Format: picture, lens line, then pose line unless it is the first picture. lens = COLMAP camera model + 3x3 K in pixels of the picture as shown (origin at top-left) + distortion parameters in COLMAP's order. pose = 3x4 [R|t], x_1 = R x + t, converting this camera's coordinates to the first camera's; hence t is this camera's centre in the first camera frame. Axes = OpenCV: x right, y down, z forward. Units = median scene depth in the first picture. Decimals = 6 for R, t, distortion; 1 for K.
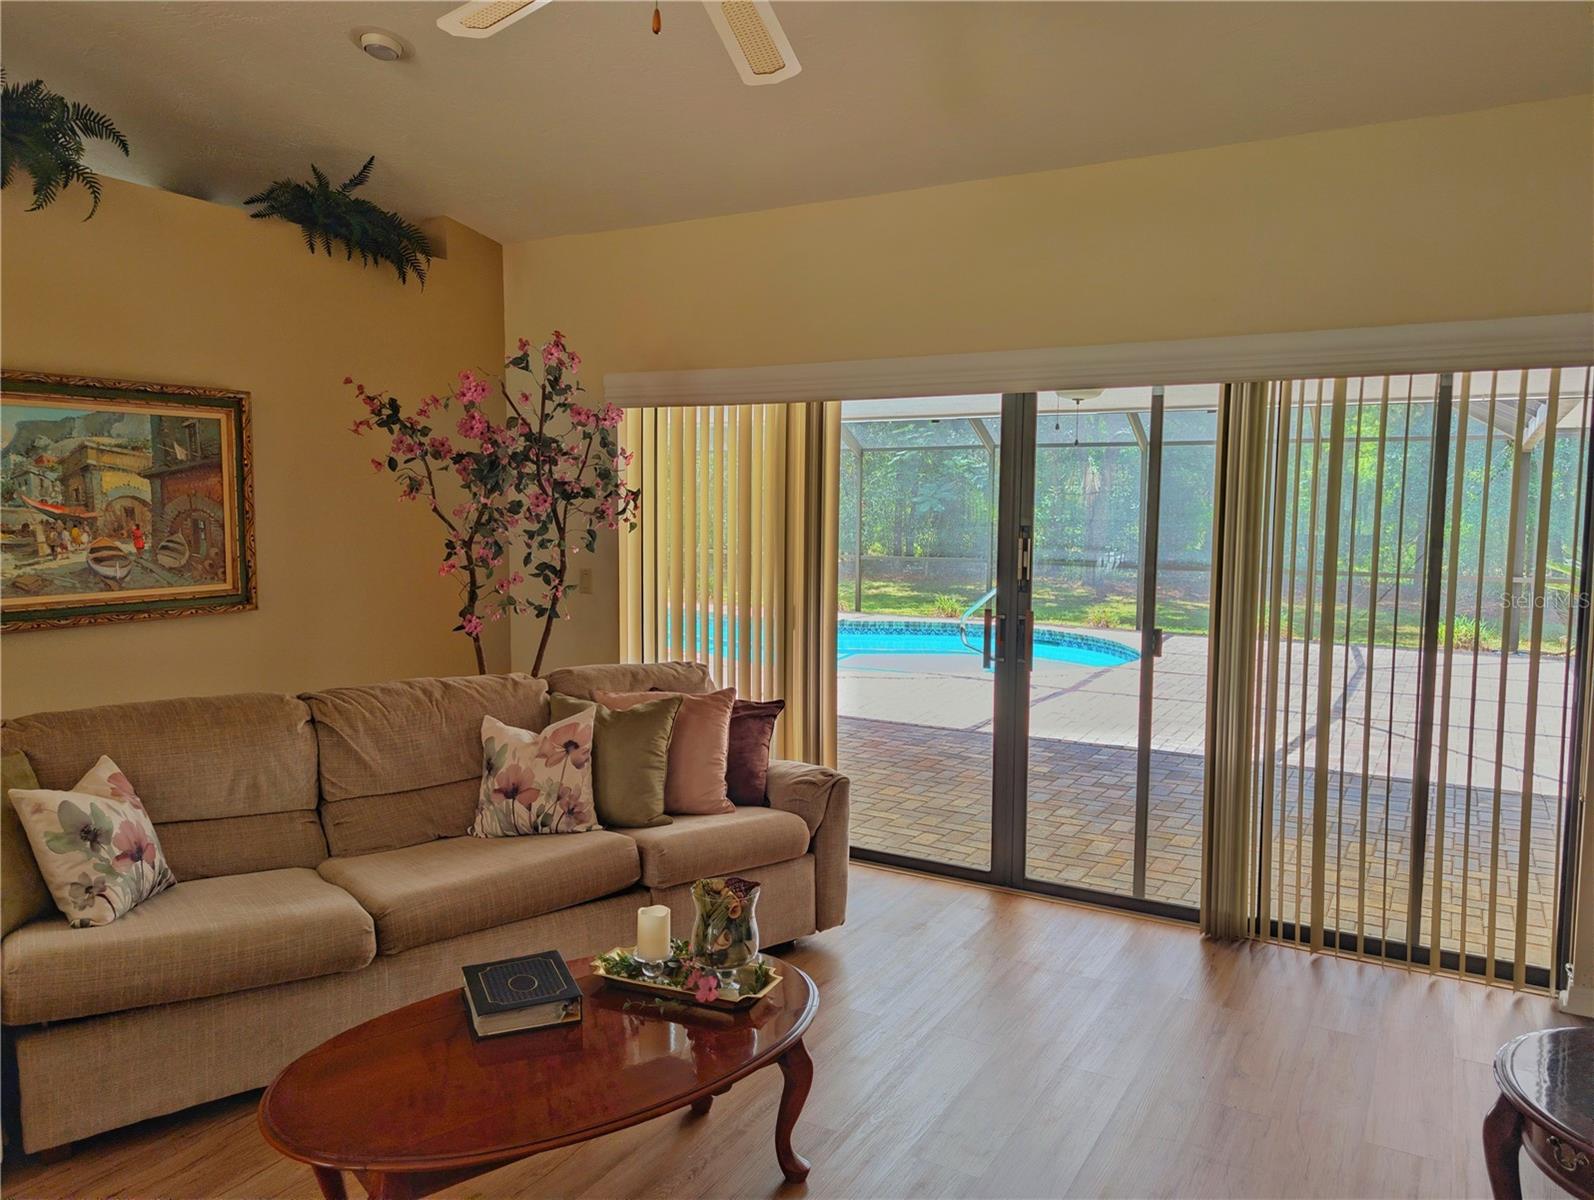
lens RADIAL K [[1130.5, 0, 792.5], [0, 1130.5, 608.6], [0, 0, 1]] dist [-0.005014, -0.001043]
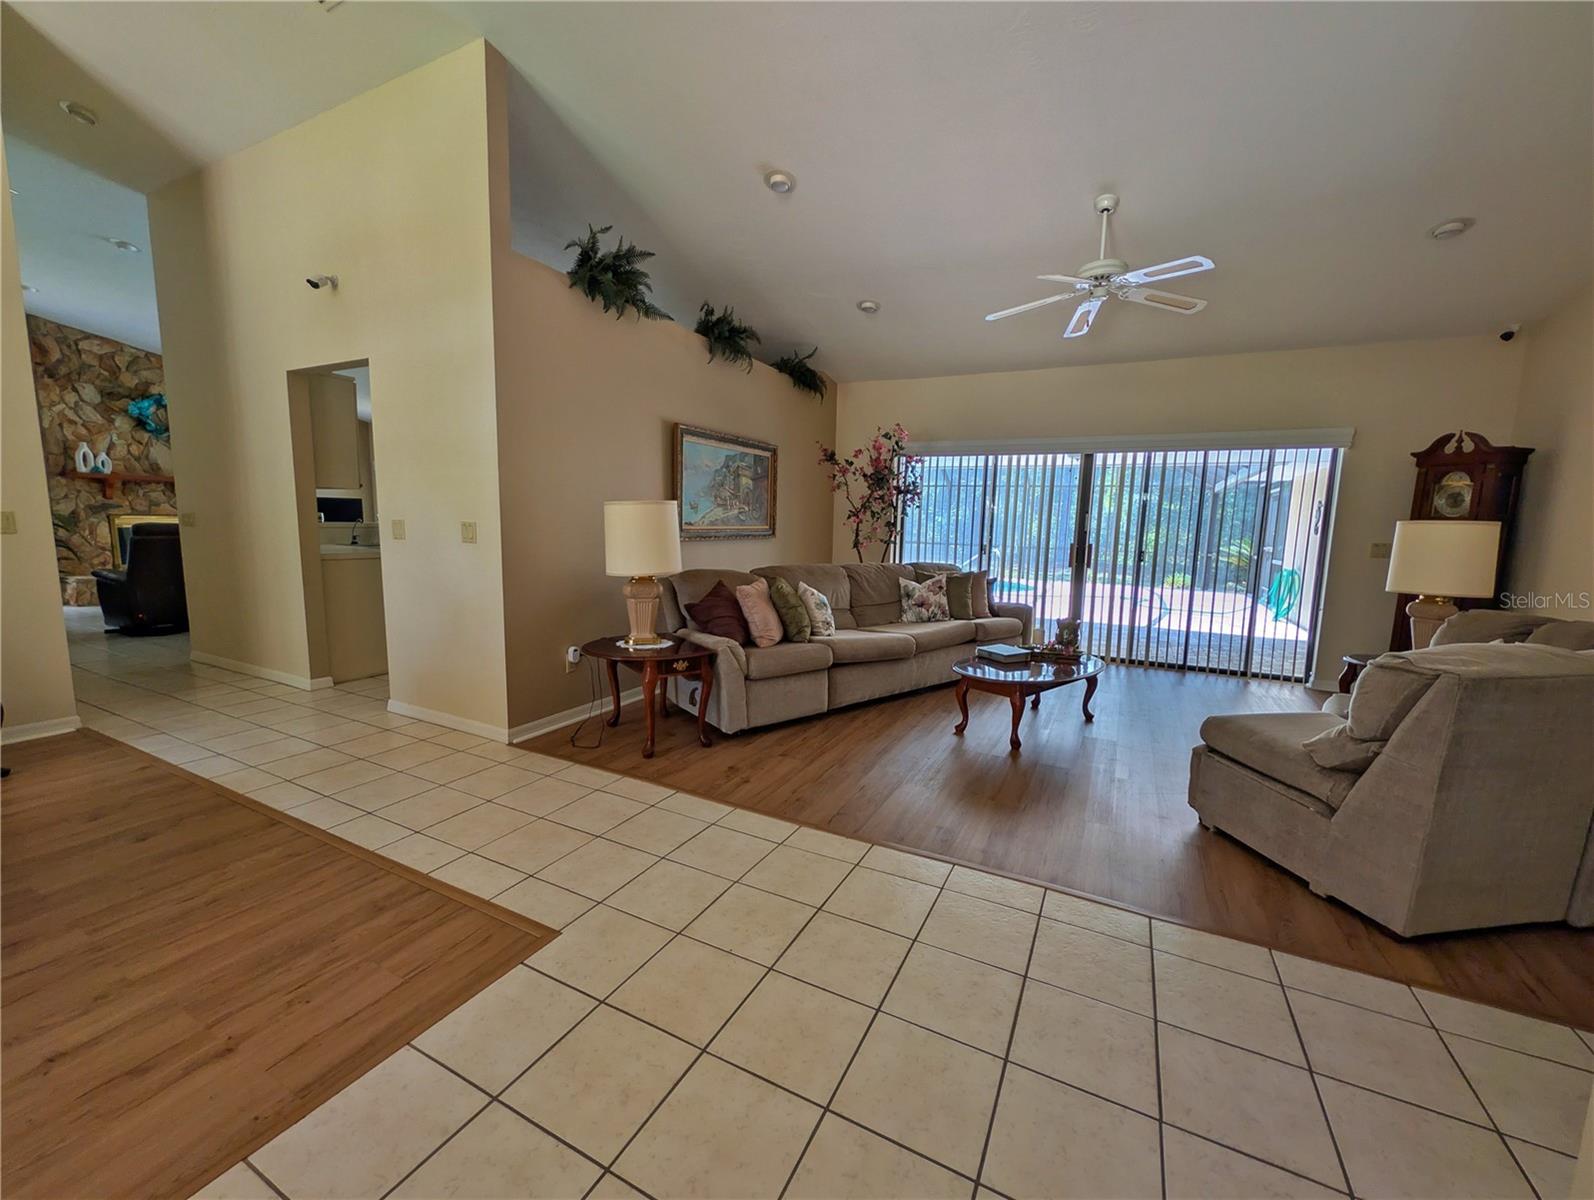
lens RADIAL K [[619.1, 0, 806.5], [0, 619.1, 598.0], [0, 0, 1]] dist [-0.002599, -0.001087]
pose [[0.999089, 0.013522, 0.040483, -0.536974], [-0.015027, 0.999198, 0.037110, 0.093830], [-0.039949, -0.037685, 0.998491, -0.377796]]
